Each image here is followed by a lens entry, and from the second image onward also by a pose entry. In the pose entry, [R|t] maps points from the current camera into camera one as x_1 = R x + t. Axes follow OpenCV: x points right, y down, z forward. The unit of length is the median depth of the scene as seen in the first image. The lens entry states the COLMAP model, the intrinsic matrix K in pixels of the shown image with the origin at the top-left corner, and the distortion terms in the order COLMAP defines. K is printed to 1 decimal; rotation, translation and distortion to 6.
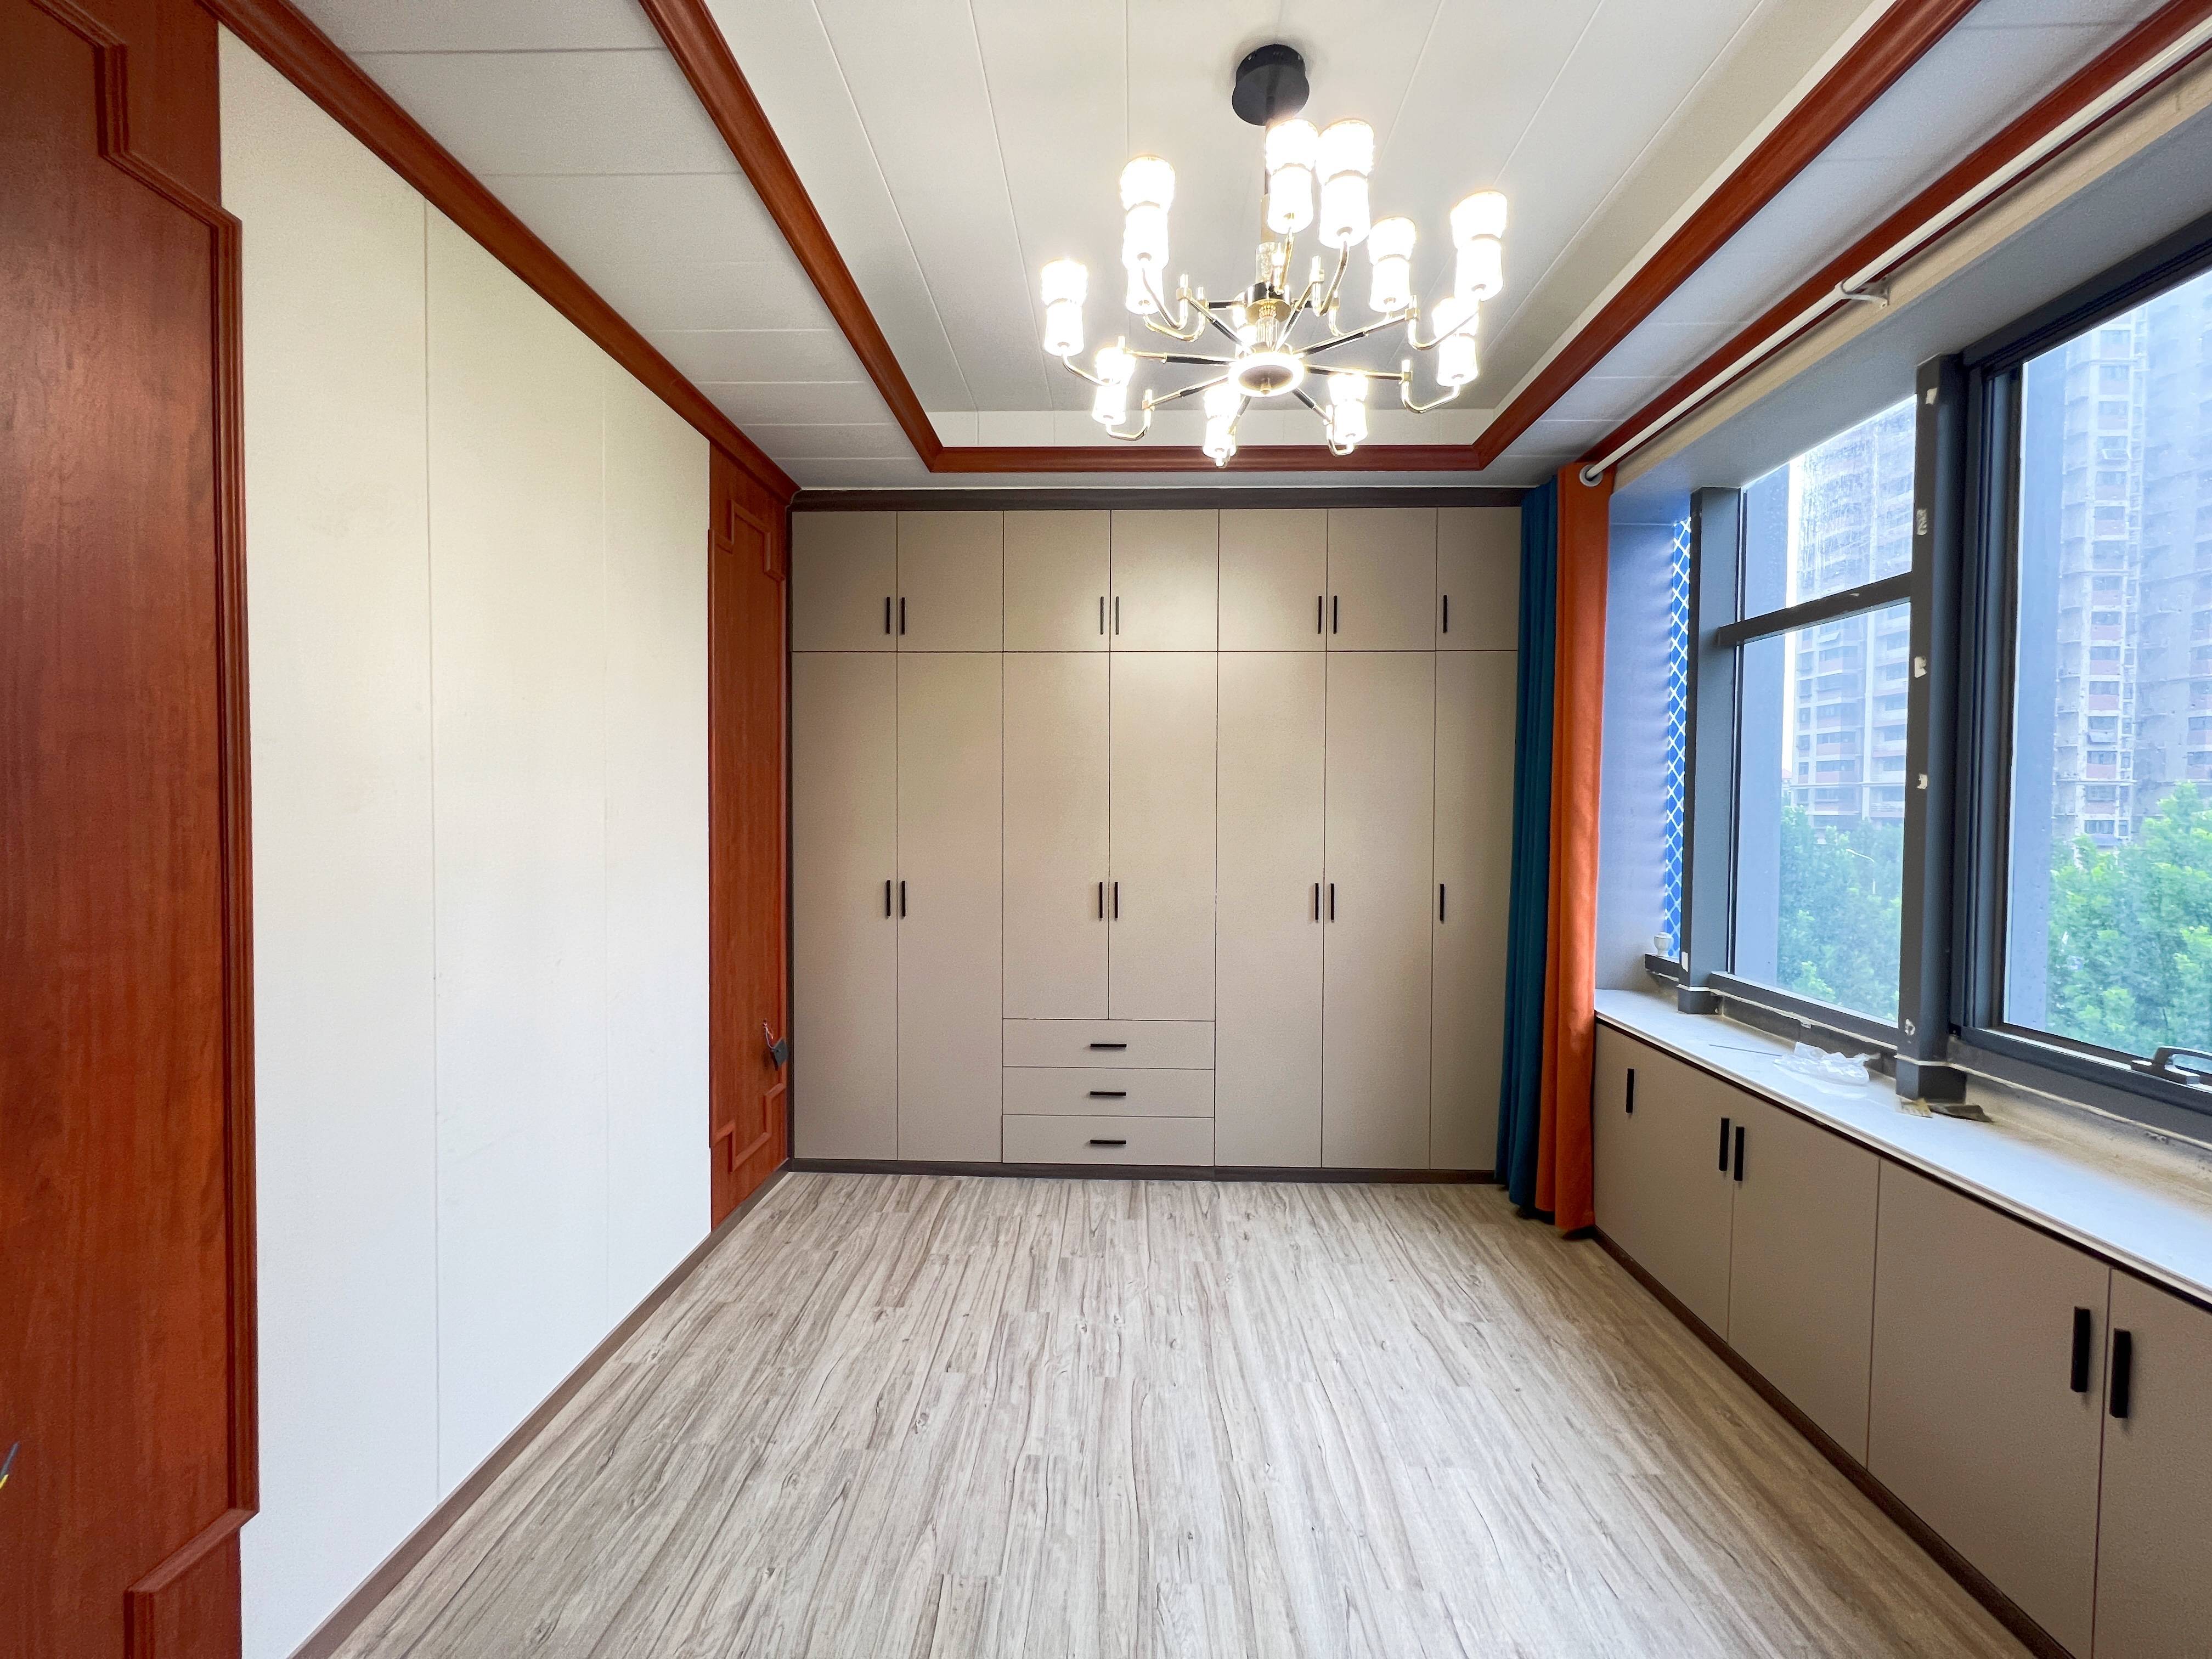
lens RADIAL K [[885.5, 0, 1105.2], [0, 885.5, 819.4], [0, 0, 1]] dist [0.003533, 0.000211]
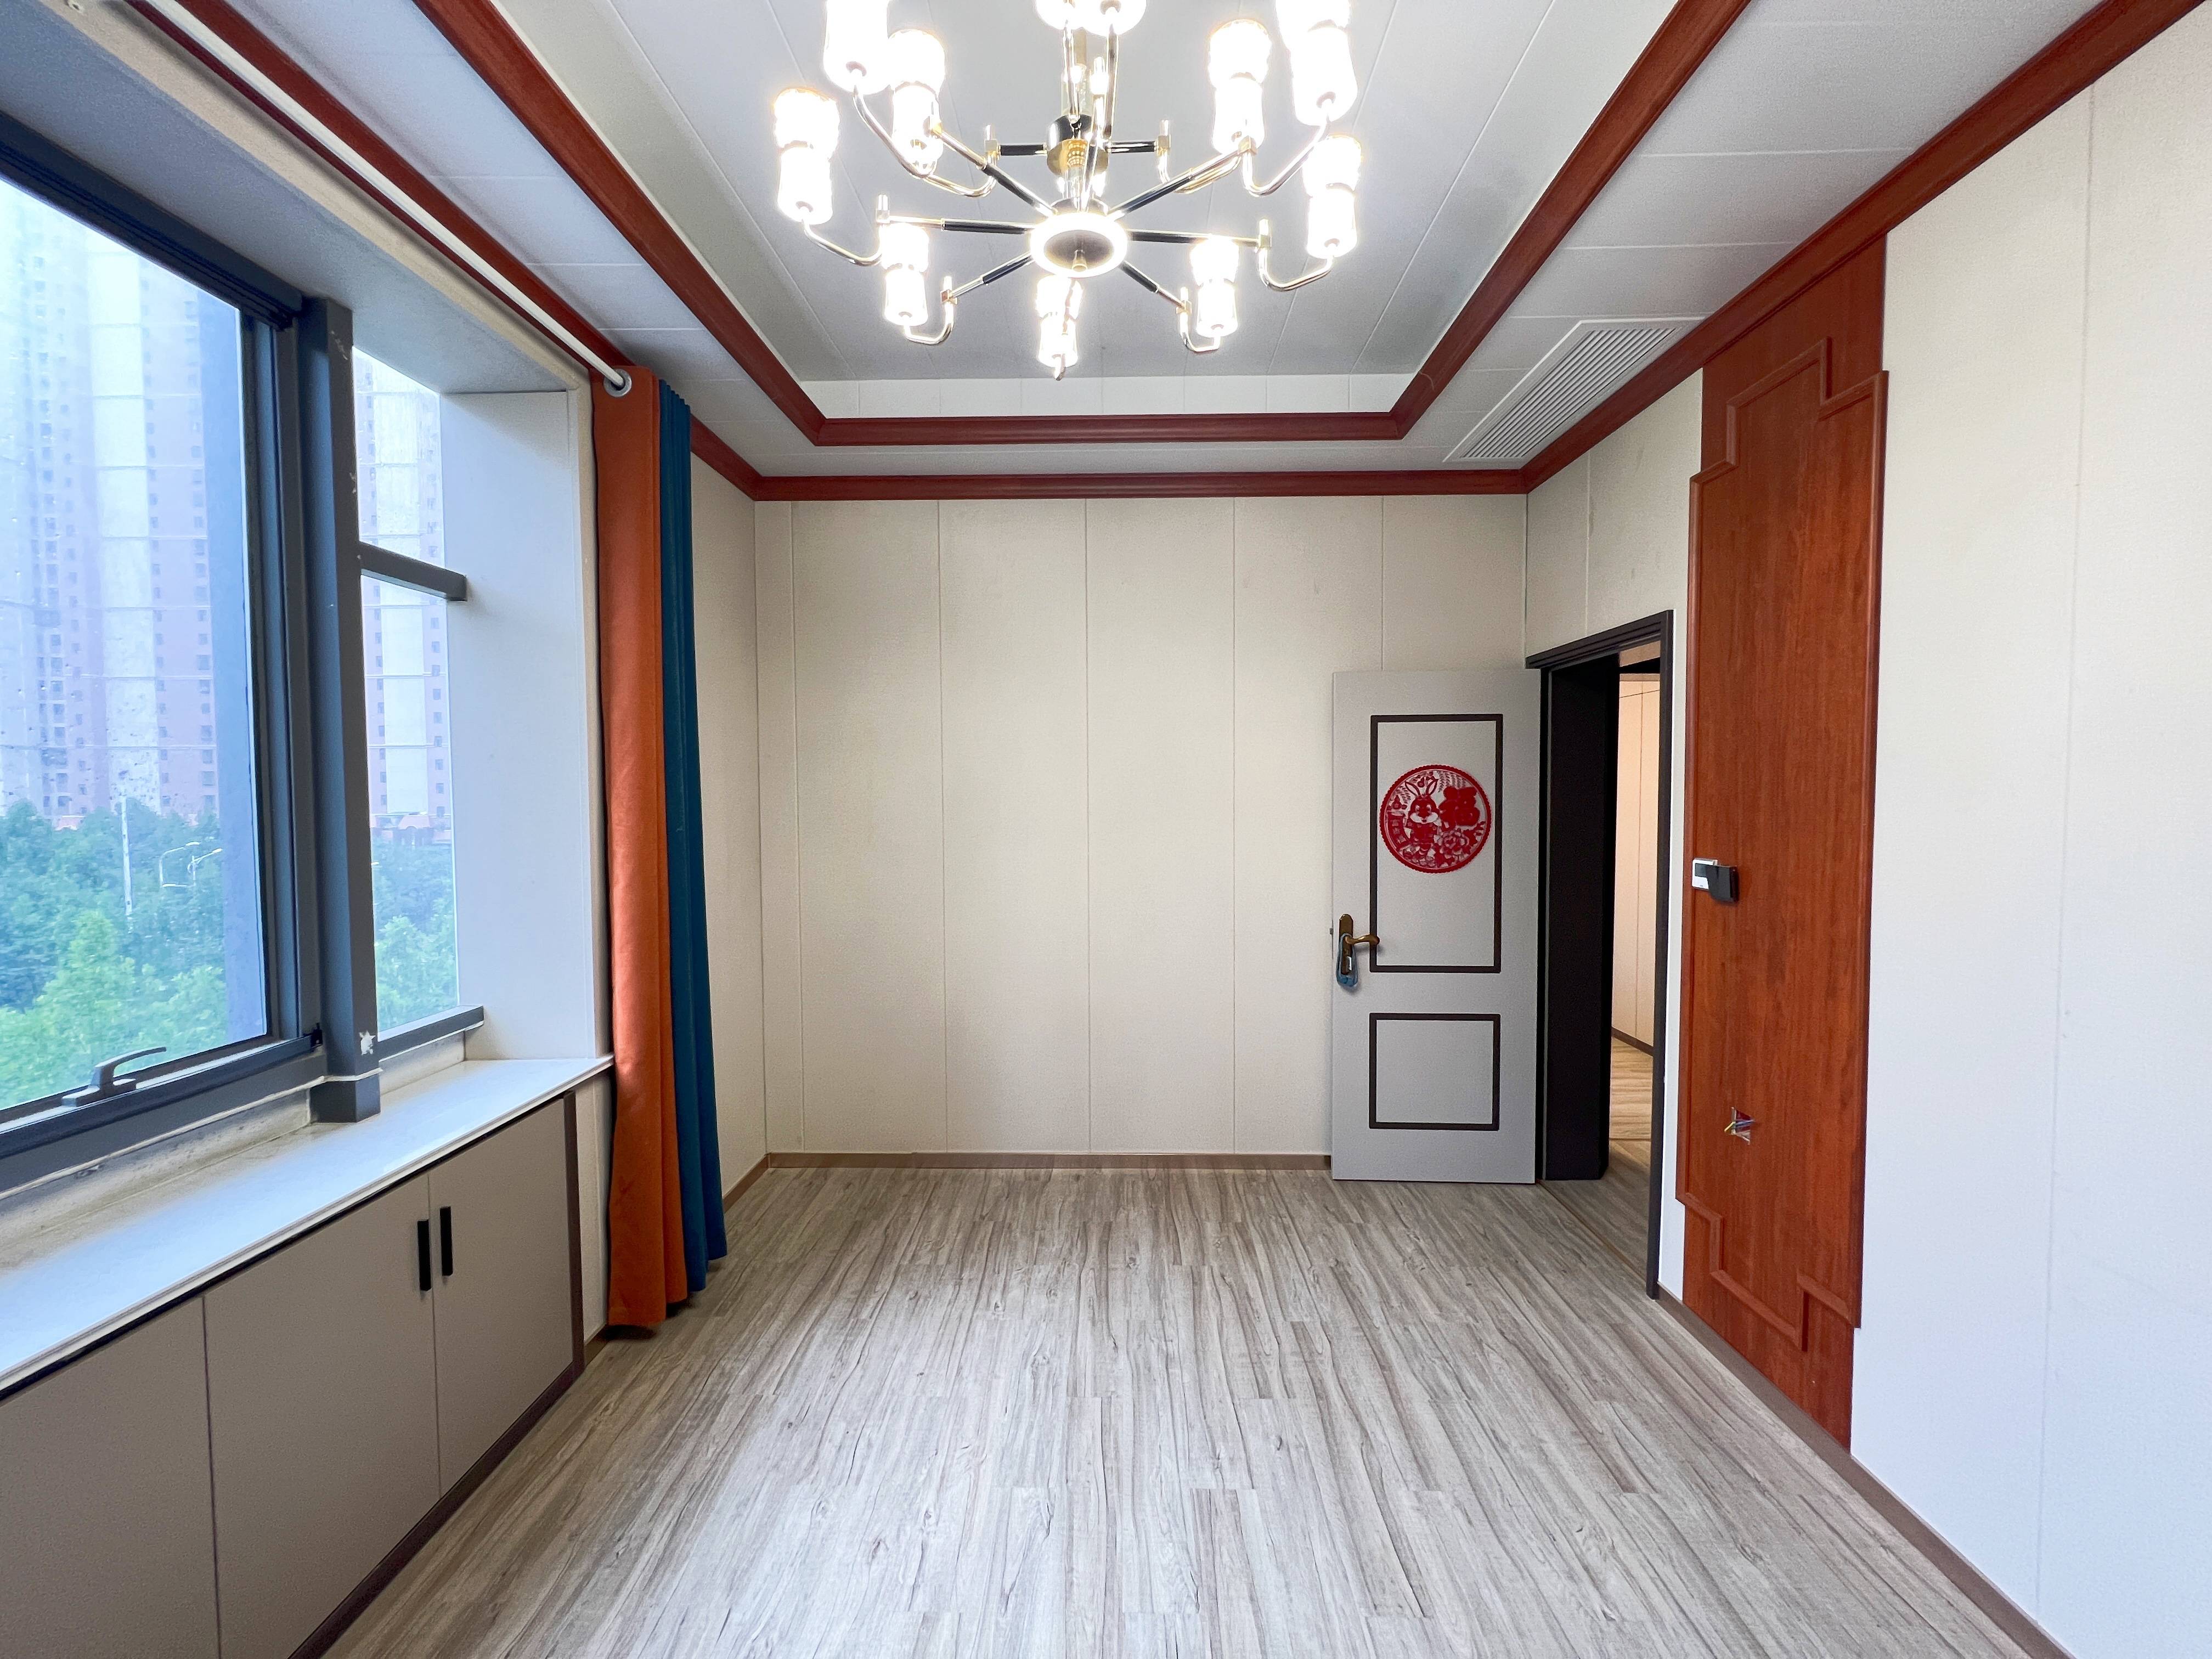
lens RADIAL K [[885.5, 0, 1095.2], [0, 885.5, 815.6], [0, 0, 1]] dist [0.003533, 0.000211]
pose [[-0.999988, -0.004923, -0.000071, 0.181094], [-0.004921, 0.998976, 0.044974, -0.047738], [-0.000150, 0.044974, -0.998988, 1.988717]]
